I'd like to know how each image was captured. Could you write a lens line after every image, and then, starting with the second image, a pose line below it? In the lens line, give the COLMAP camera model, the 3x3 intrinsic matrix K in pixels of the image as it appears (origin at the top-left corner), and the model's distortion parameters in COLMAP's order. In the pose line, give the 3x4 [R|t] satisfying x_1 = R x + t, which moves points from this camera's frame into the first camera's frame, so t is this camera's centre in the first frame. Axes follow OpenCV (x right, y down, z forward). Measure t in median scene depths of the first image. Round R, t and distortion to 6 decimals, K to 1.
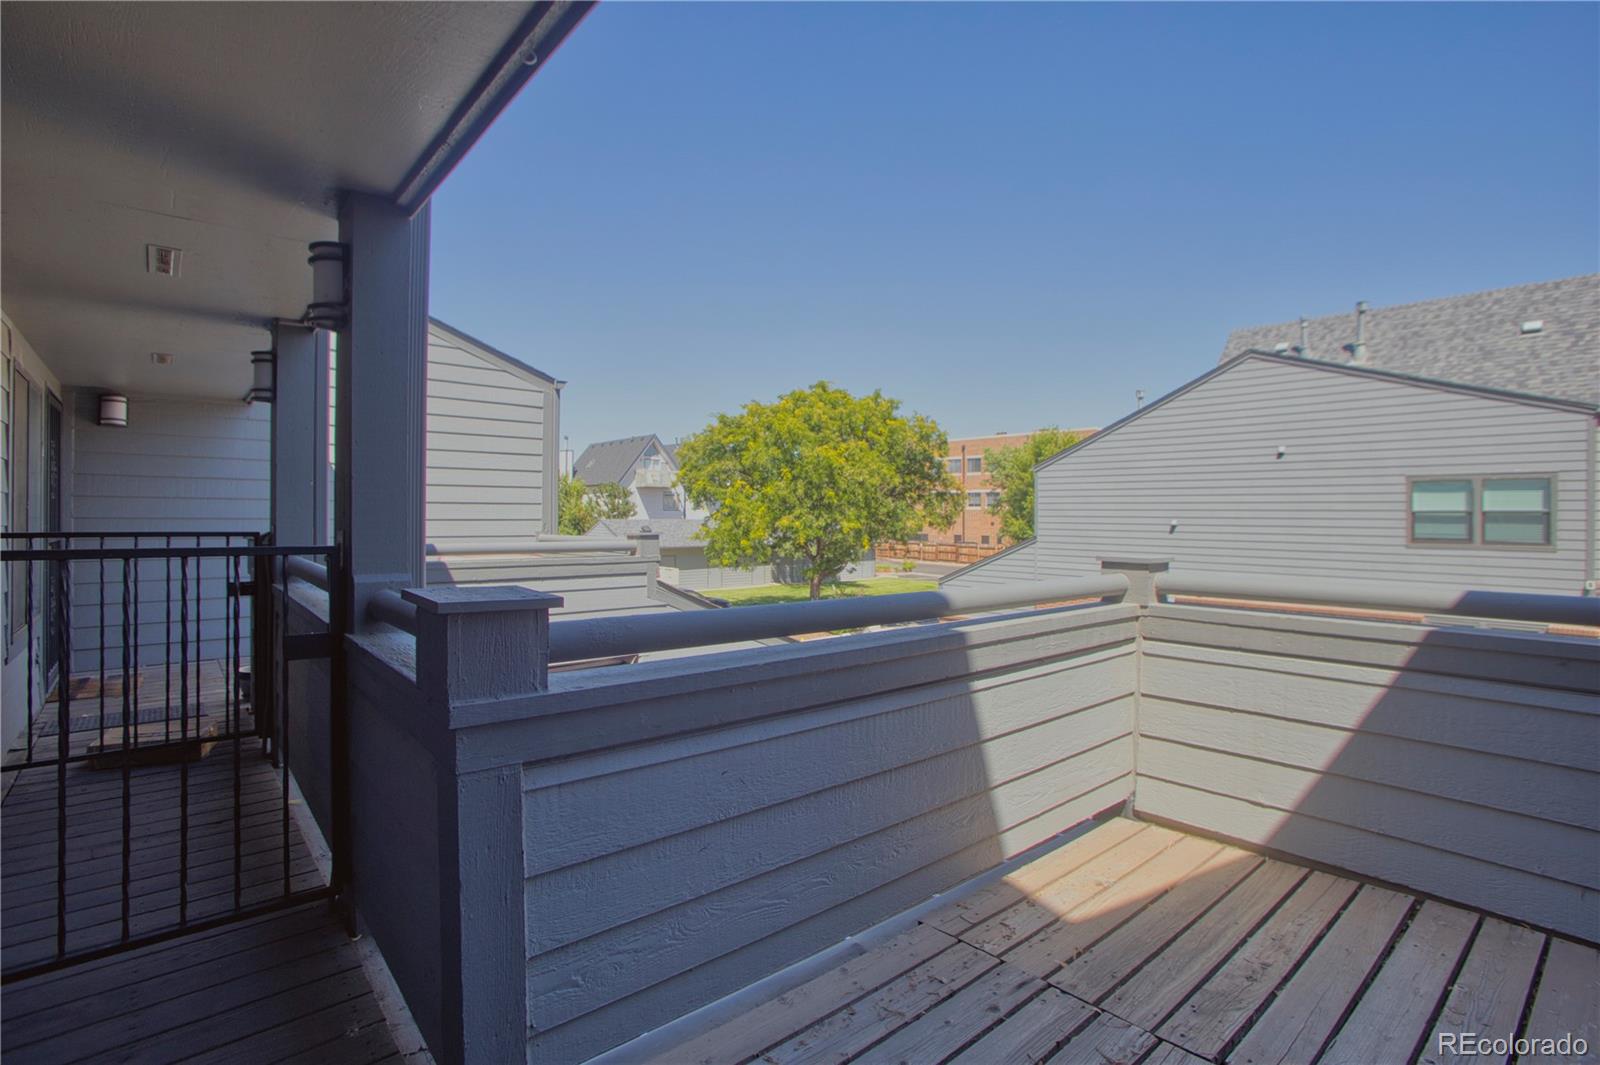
lens RADIAL K [[768.4, 0, 814.8], [0, 768.4, 515.0], [0, 0, 1]] dist [-0.078367, 0.039962]
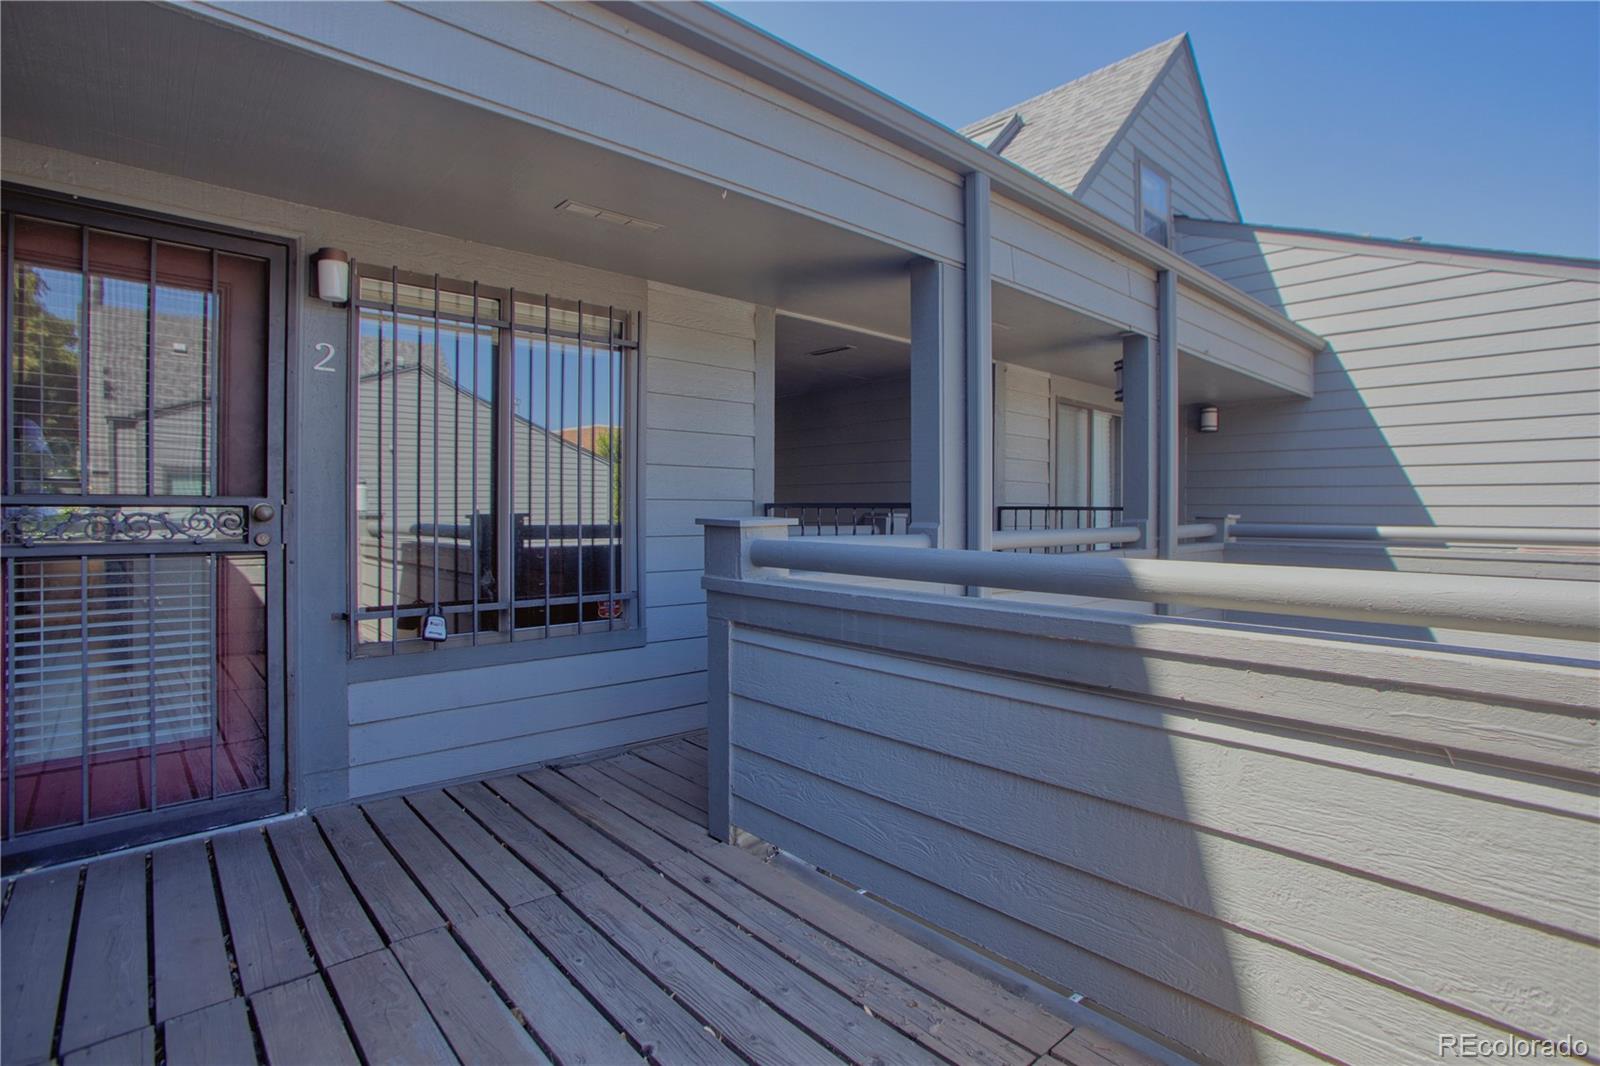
lens RADIAL K [[768.4, 0, 814.8], [0, 768.4, 515.5], [0, 0, 1]] dist [-0.078367, 0.039962]
pose [[0.020721, -0.001241, -0.999785, 0.794433], [-0.000604, 0.999999, -0.001254, 0.061926], [0.999785, 0.000630, 0.020720, 0.705881]]
